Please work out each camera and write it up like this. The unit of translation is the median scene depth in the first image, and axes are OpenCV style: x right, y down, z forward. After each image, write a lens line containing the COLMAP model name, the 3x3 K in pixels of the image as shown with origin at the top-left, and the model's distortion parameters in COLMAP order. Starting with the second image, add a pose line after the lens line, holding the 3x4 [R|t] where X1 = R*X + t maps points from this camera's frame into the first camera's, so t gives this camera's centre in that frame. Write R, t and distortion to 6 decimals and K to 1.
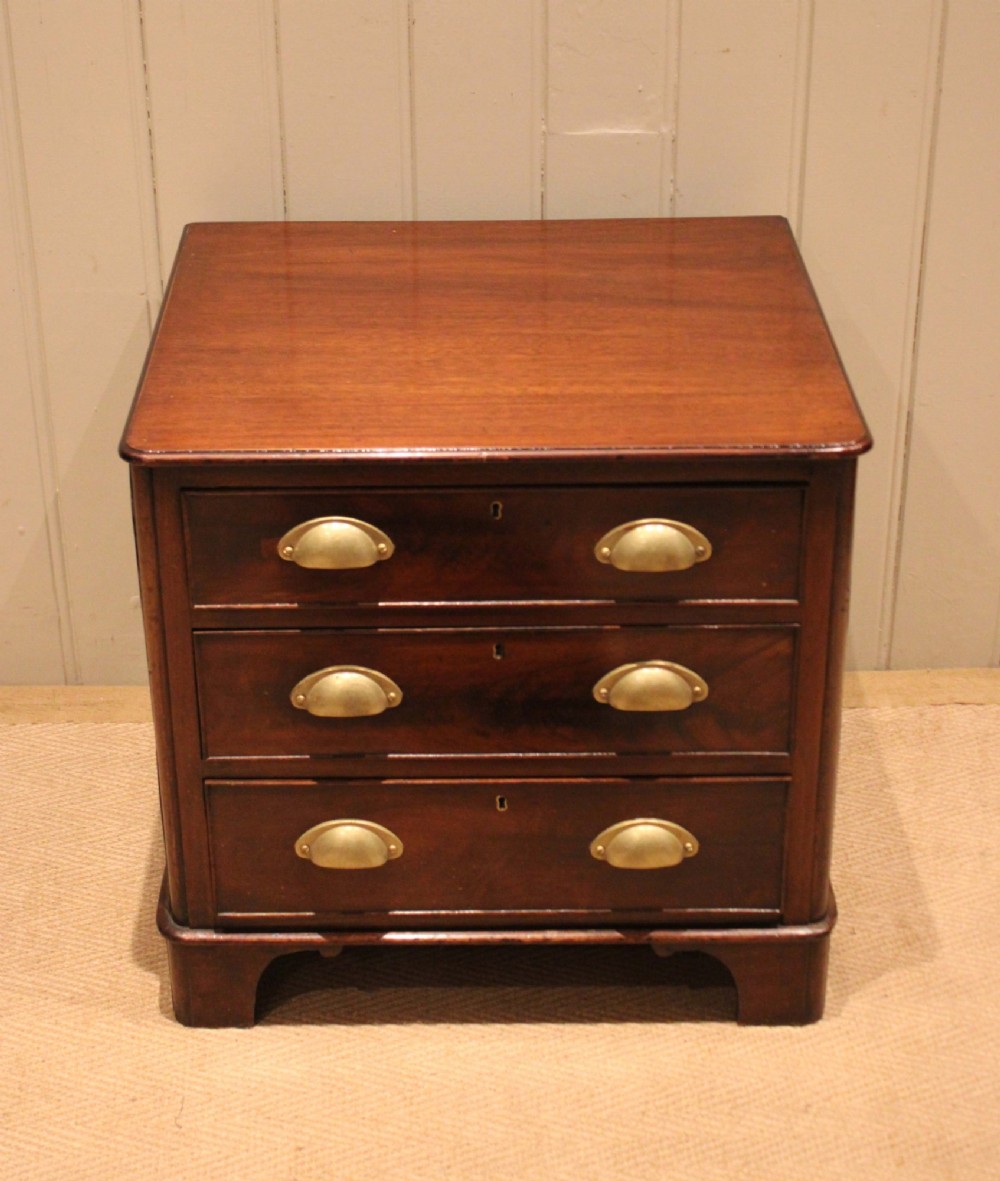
lens RADIAL K [[2263.6, 0, 416.7], [0, 2263.6, 431.8], [0, 0, 1]] dist [-0.033100, 0.231404]
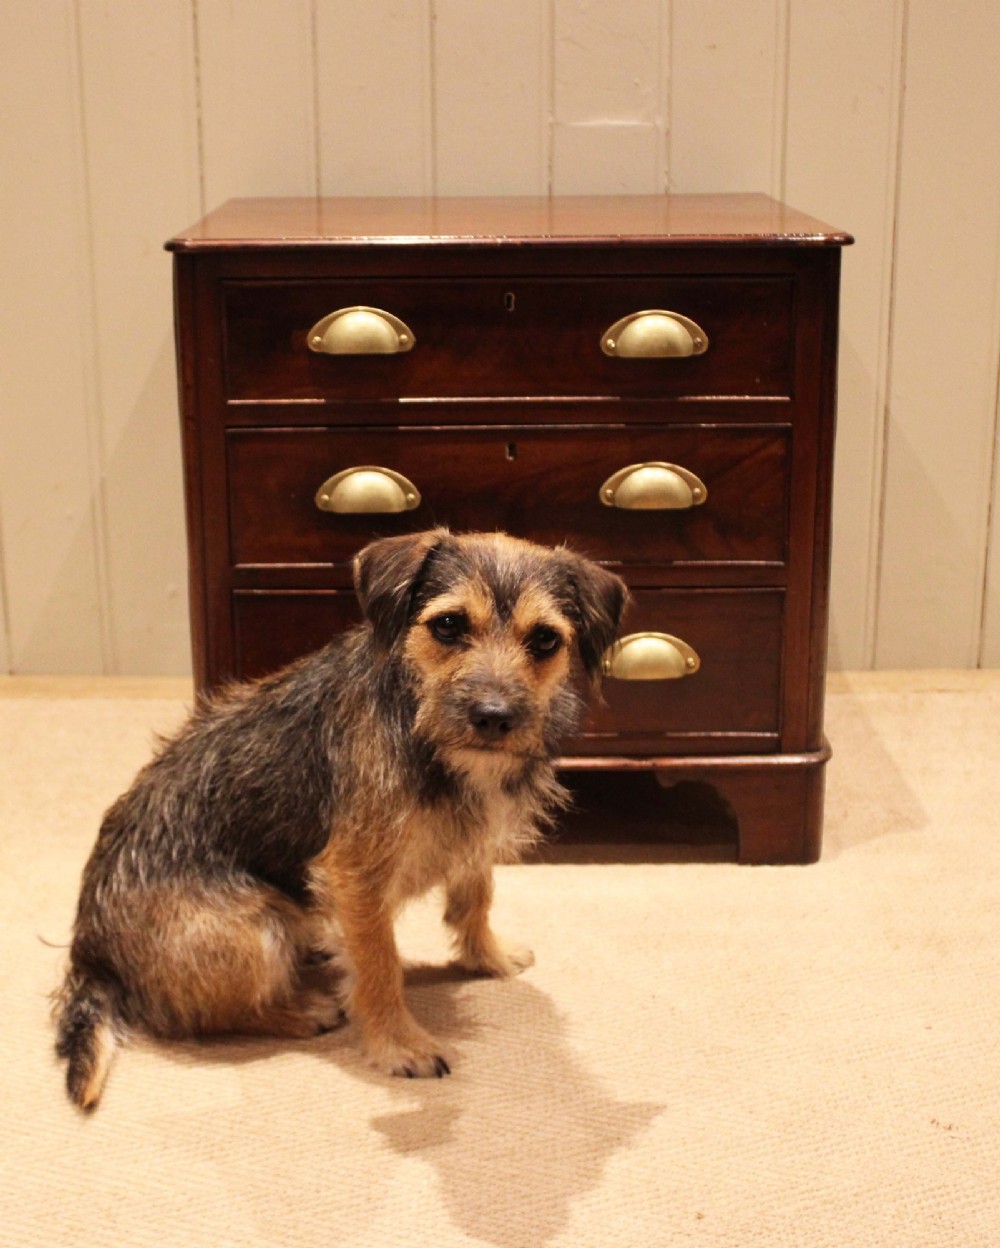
lens RADIAL K [[2059.8, 0, 381.8], [0, 2059.8, 652.7], [0, 0, 1]] dist [-0.110024, 0.111872]
pose [[0.999660, 0.009983, -0.024092, -0.000498], [-0.013745, 0.986788, -0.161433, 0.327608], [0.022162, 0.161709, 0.986590, 0.049850]]
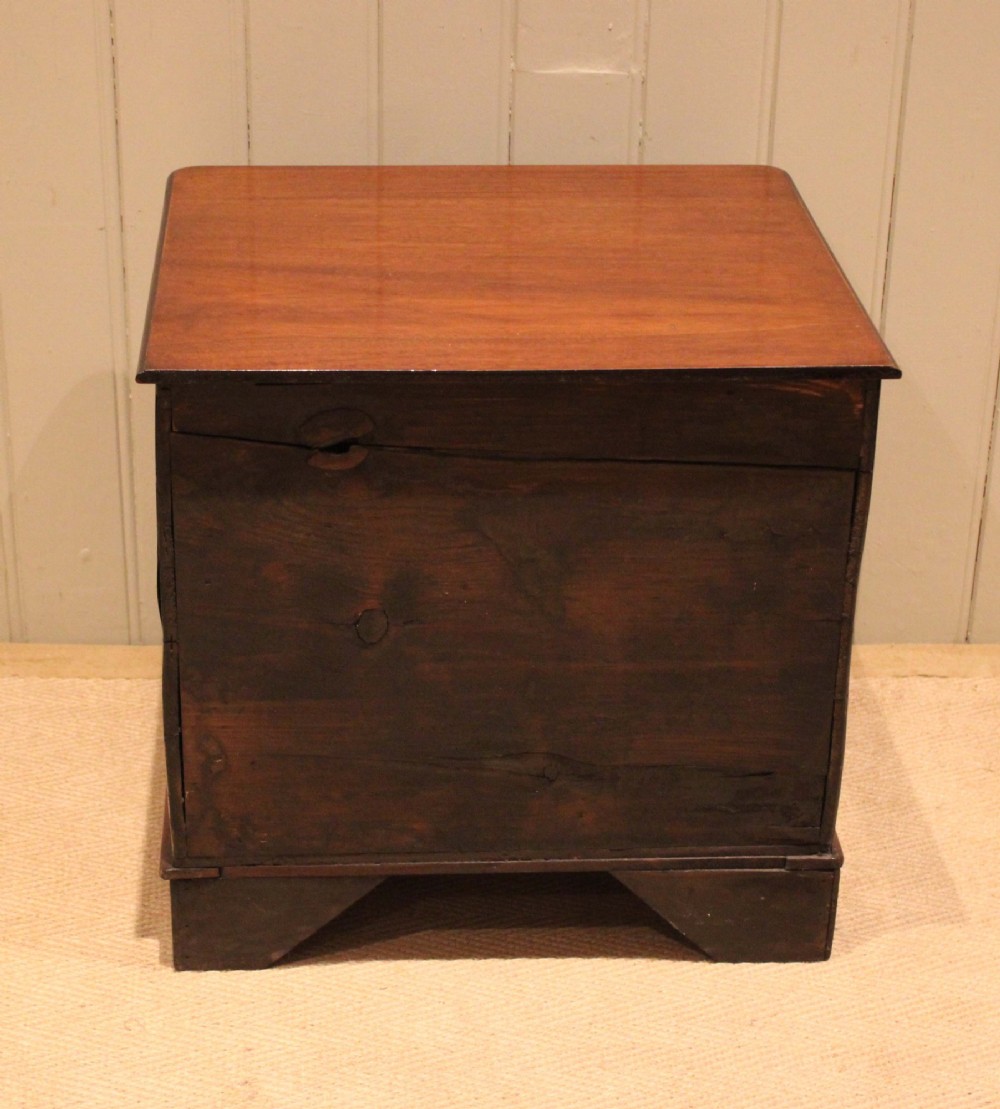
lens RADIAL K [[2542.8, 0, 429.2], [0, 2542.8, 574.8], [0, 0, 1]] dist [-0.026110, 0.053948]
pose [[0.999451, 0.020835, 0.025745, -0.004865], [-0.020892, 0.999780, 0.001926, 0.098393], [-0.025699, -0.002462, 0.999667, -0.124928]]
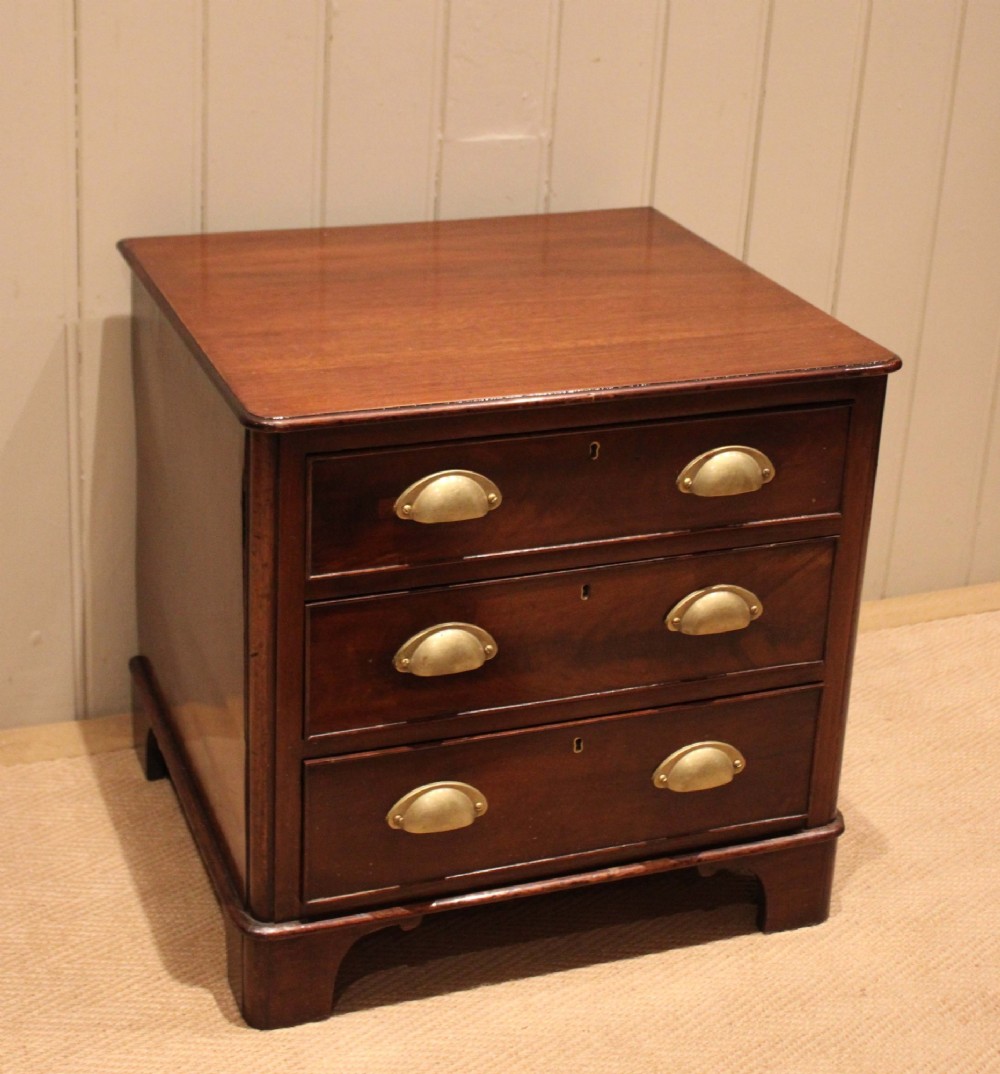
lens RADIAL K [[2007.1, 0, 420.3], [0, 2007.1, 338.1], [0, 0, 1]] dist [-0.052926, 0.114762]
pose [[0.938042, -0.064257, 0.340512, -0.321518], [0.102362, 0.990188, -0.095128, 0.057559], [-0.331058, 0.124090, 0.935415, 0.136837]]
